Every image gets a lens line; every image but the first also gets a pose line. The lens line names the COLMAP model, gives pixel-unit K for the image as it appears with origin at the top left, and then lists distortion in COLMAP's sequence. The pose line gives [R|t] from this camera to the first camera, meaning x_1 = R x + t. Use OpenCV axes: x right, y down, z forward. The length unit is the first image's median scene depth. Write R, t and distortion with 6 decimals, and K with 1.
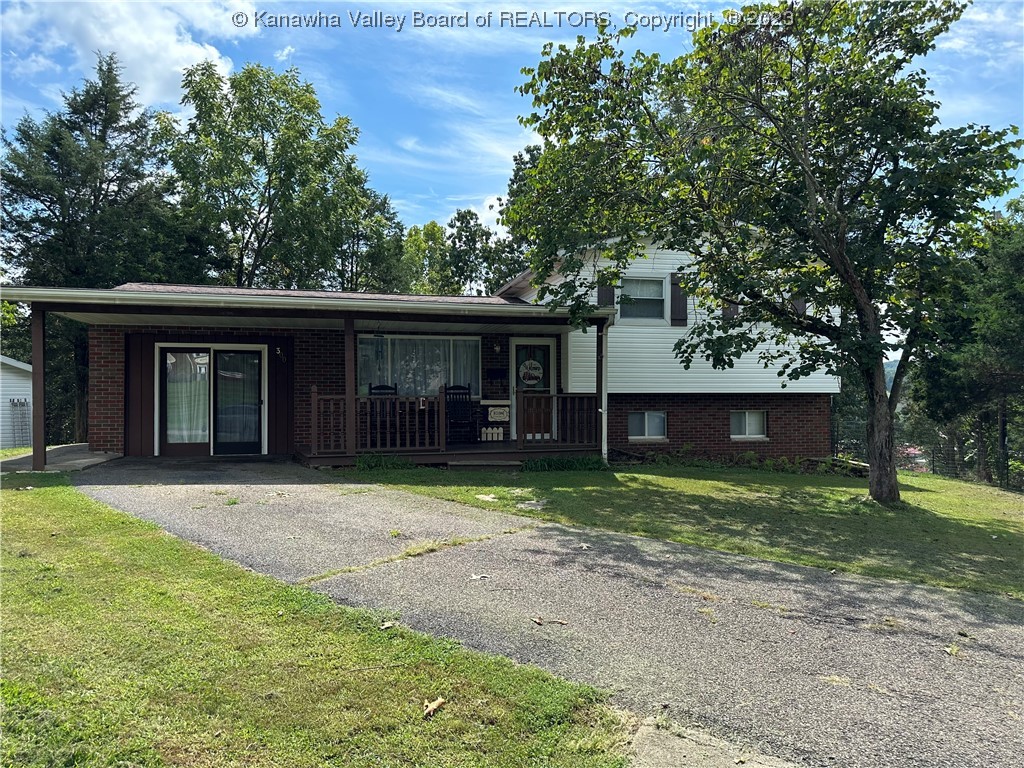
lens RADIAL K [[799.1, 0, 514.5], [0, 799.1, 384.7], [0, 0, 1]] dist [0.024554, -0.027515]
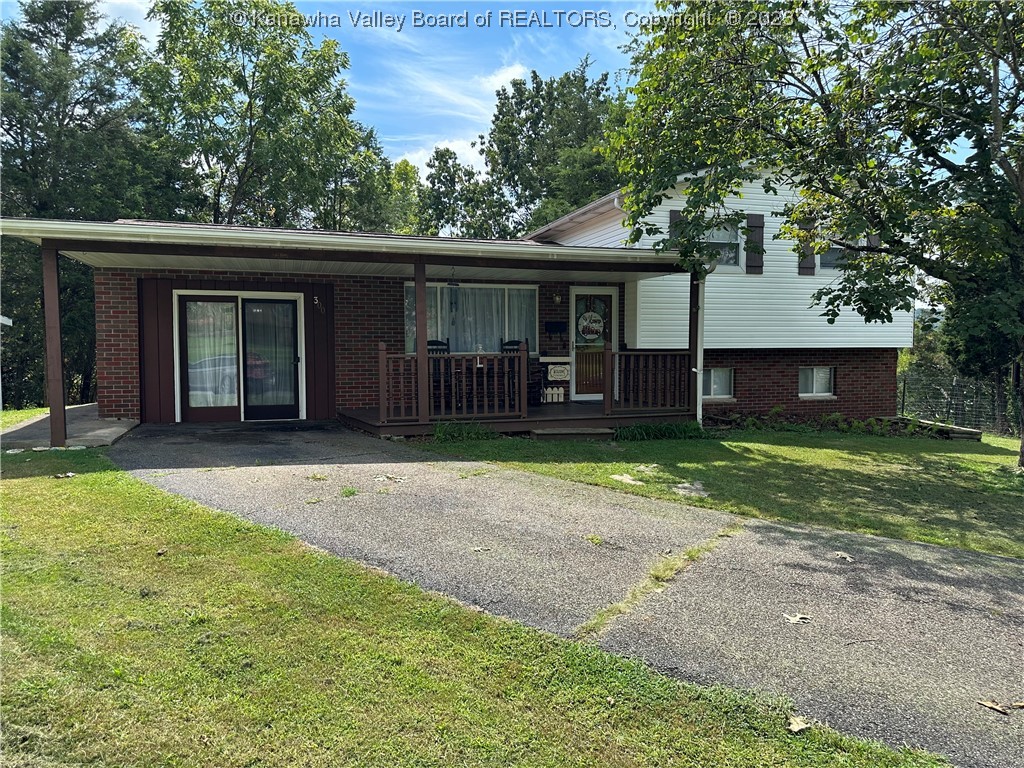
lens RADIAL K [[799.1, 0, 509.4], [0, 799.1, 382.9], [0, 0, 1]] dist [0.024554, -0.027515]
pose [[0.997732, -0.001767, 0.067294, -0.132957], [-0.002541, 0.997954, 0.063880, -0.008180], [-0.067269, -0.063906, 0.995686, 0.109597]]
